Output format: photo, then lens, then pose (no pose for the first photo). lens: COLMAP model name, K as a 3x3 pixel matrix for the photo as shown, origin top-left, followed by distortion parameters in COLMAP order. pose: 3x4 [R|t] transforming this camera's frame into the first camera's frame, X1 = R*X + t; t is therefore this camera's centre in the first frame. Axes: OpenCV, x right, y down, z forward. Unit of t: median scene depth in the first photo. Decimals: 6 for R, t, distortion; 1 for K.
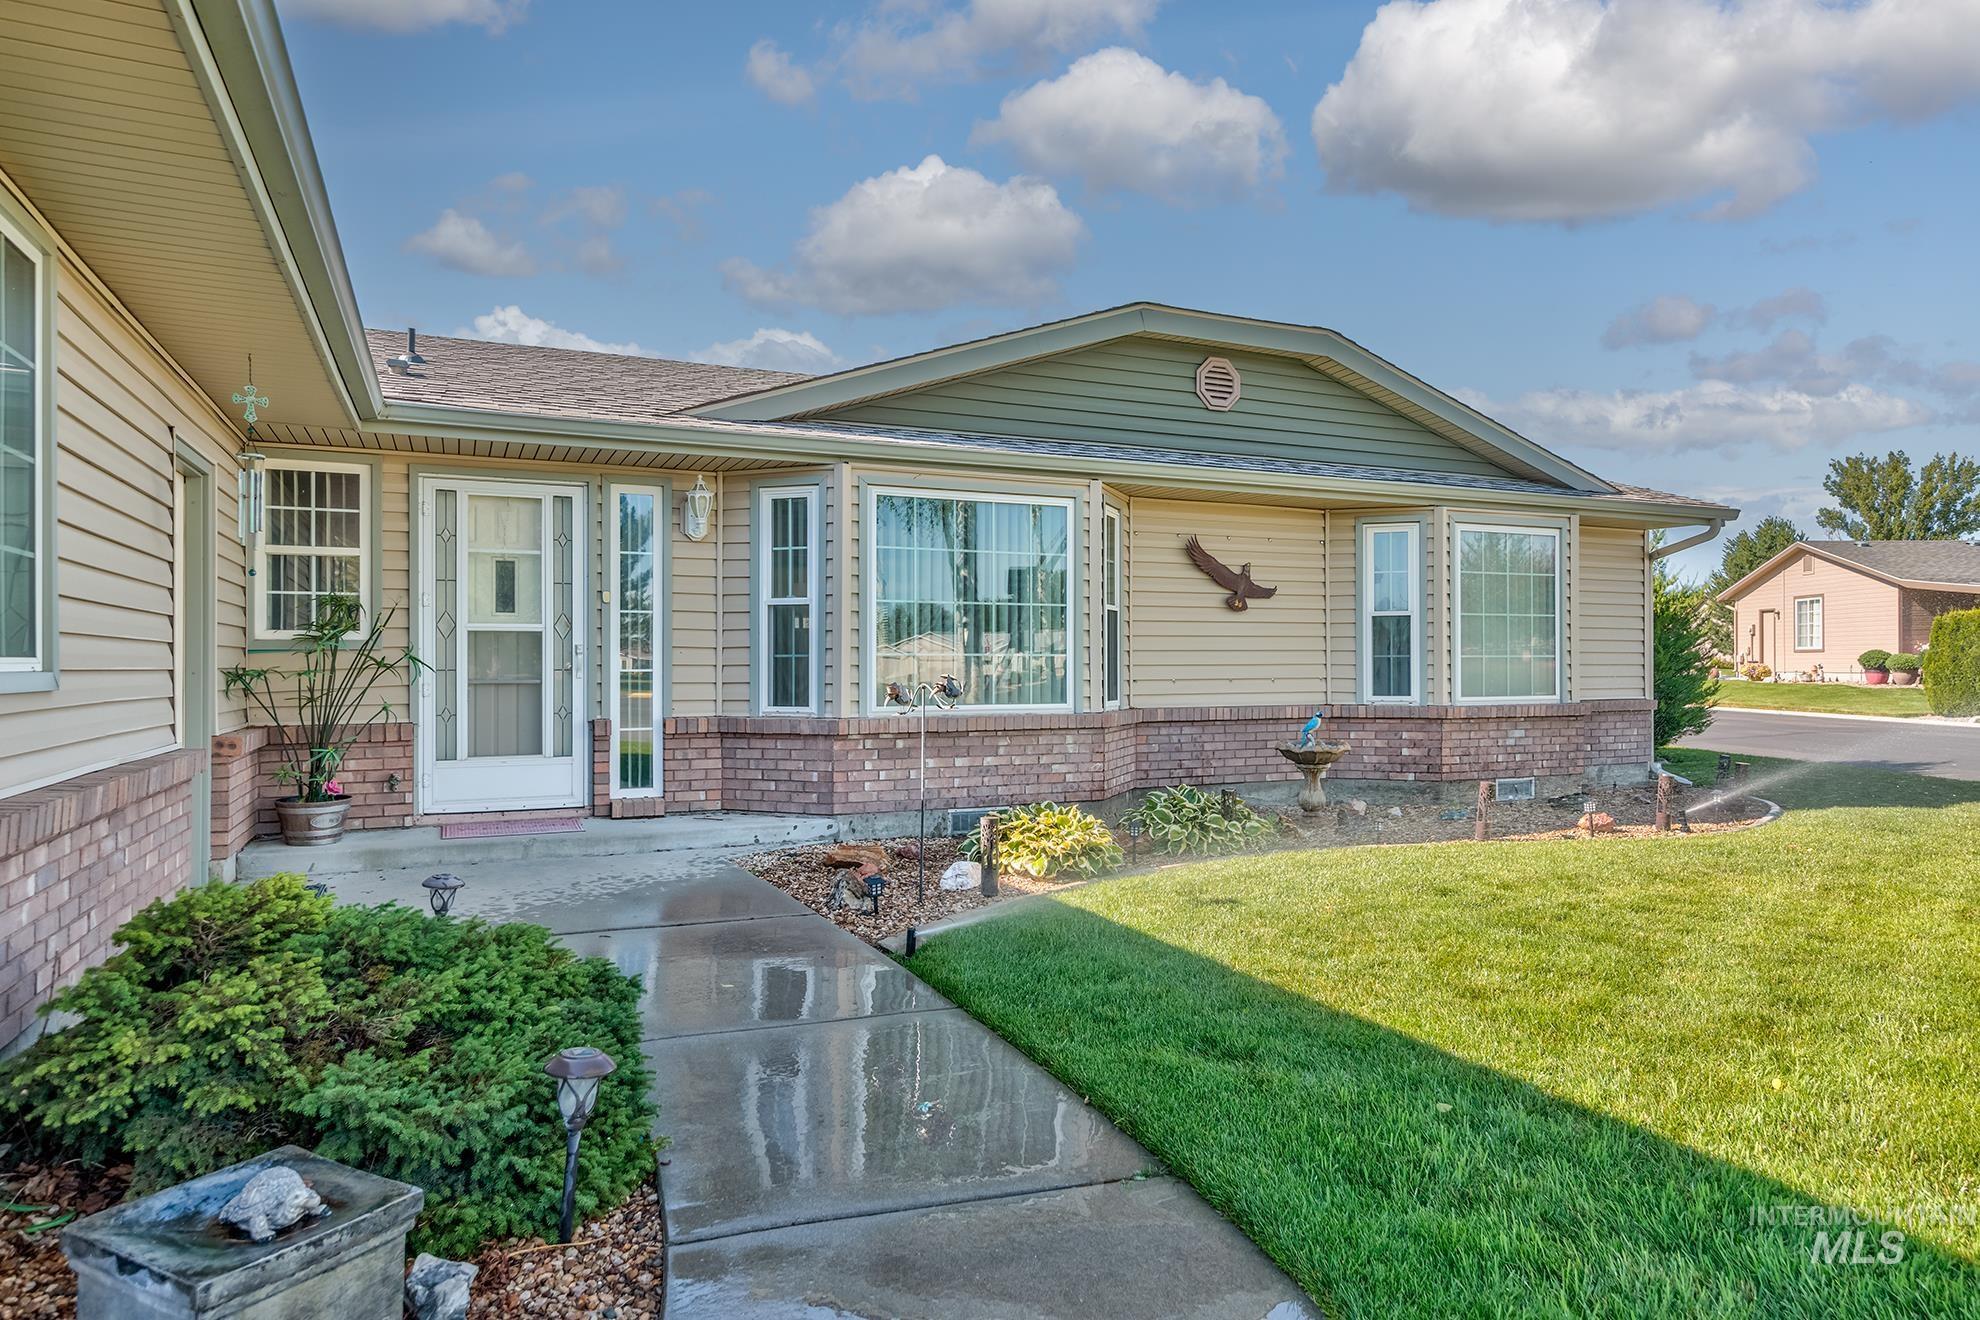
lens RADIAL K [[1164.7, 0, 984.5], [0, 1164.7, 658.7], [0, 0, 1]] dist [0.002835, -0.000129]
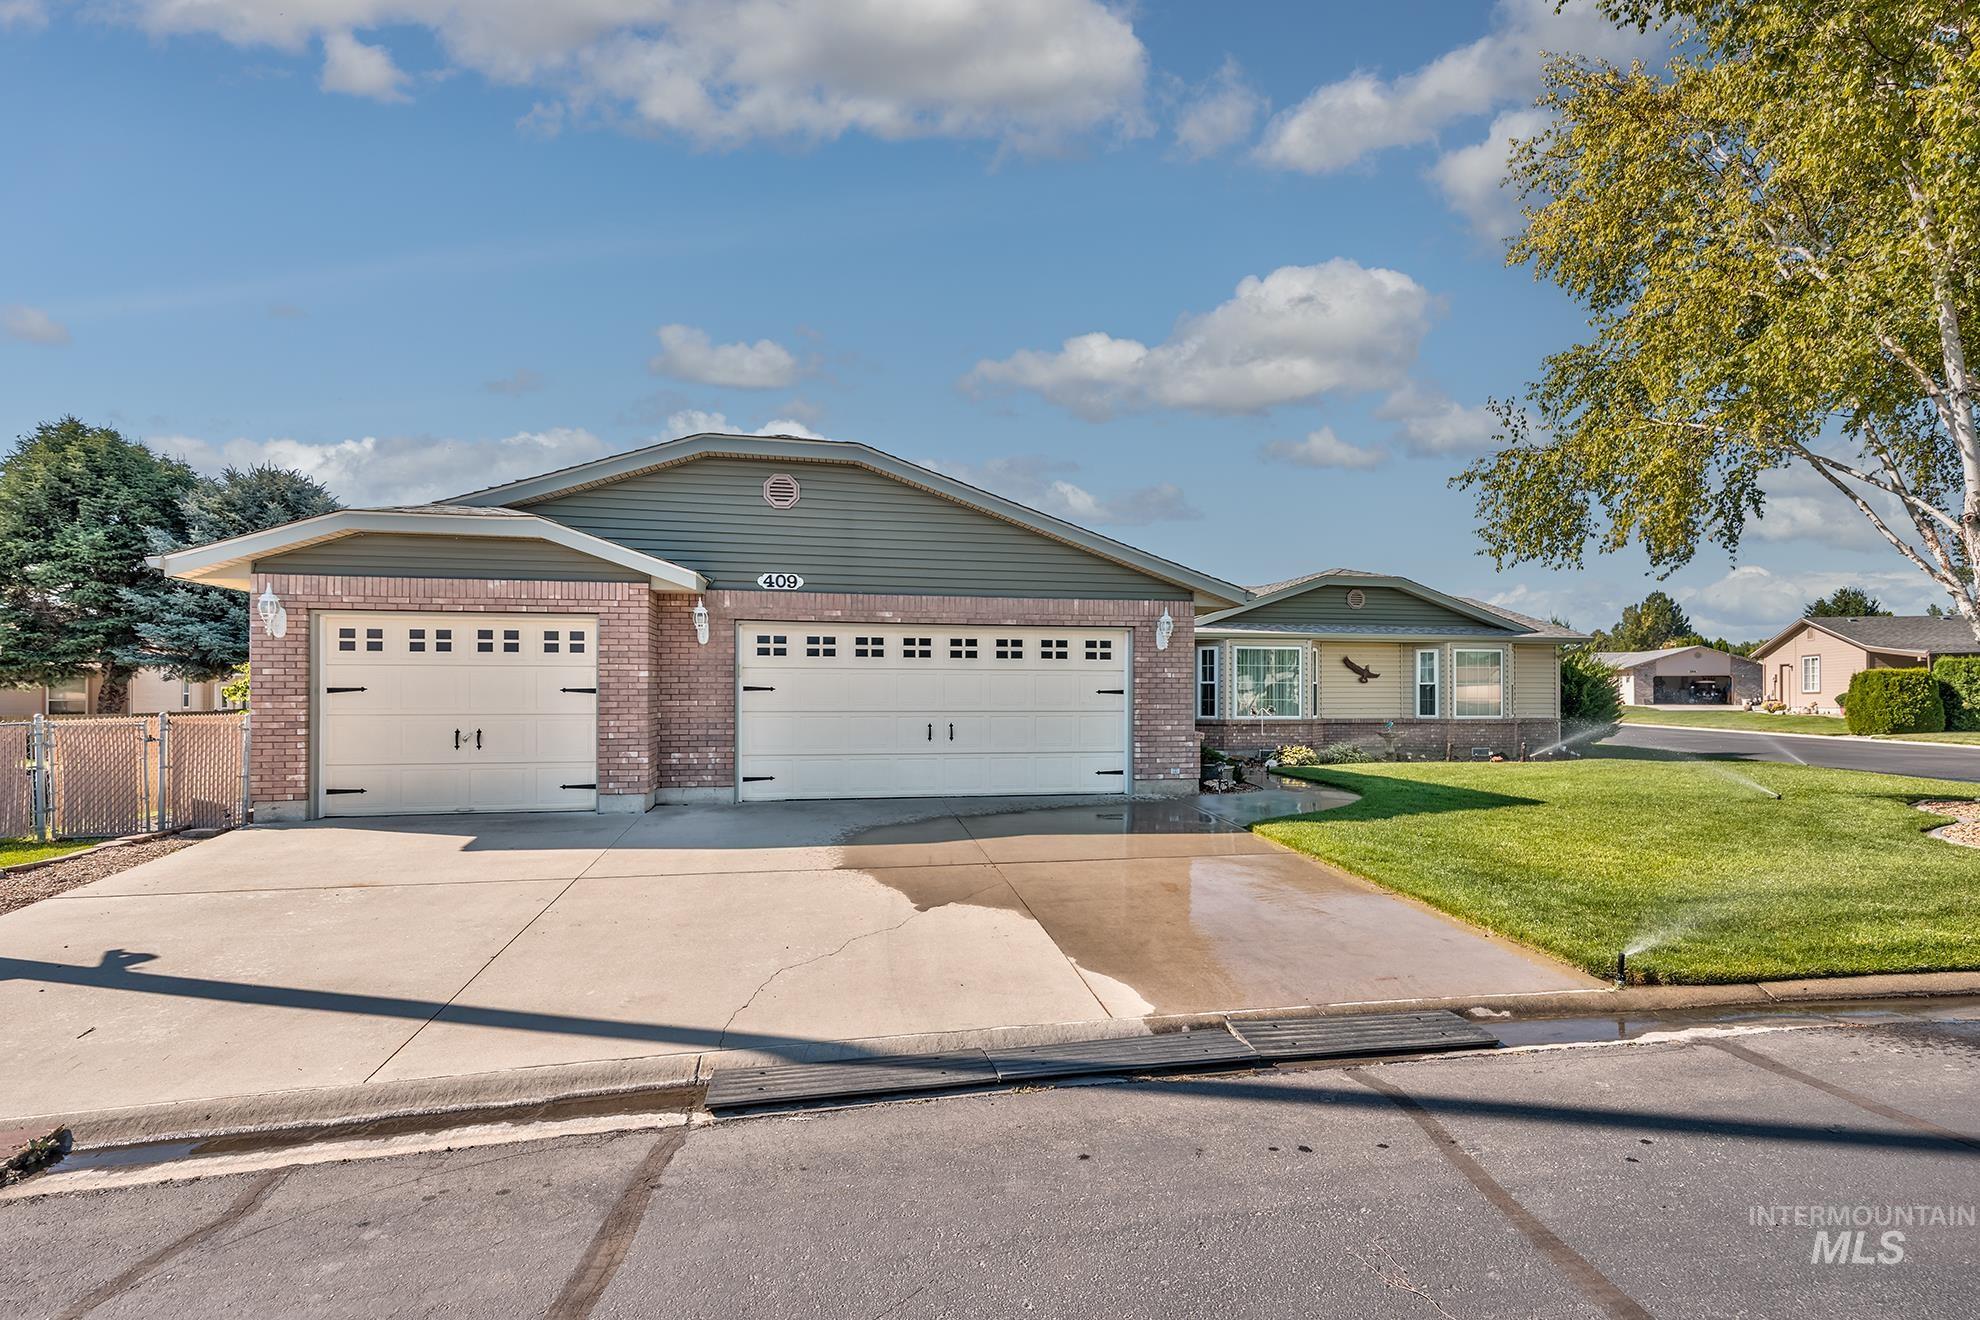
lens RADIAL K [[919.6, 0, 988.9], [0, 919.6, 700.1], [0, 0, 1]] dist [-0.009740, -0.000290]
pose [[0.975176, 0.002729, -0.221414, -0.153305], [-0.001345, 0.999979, 0.006398, -0.013765], [0.221427, -0.005942, 0.975159, -1.228755]]
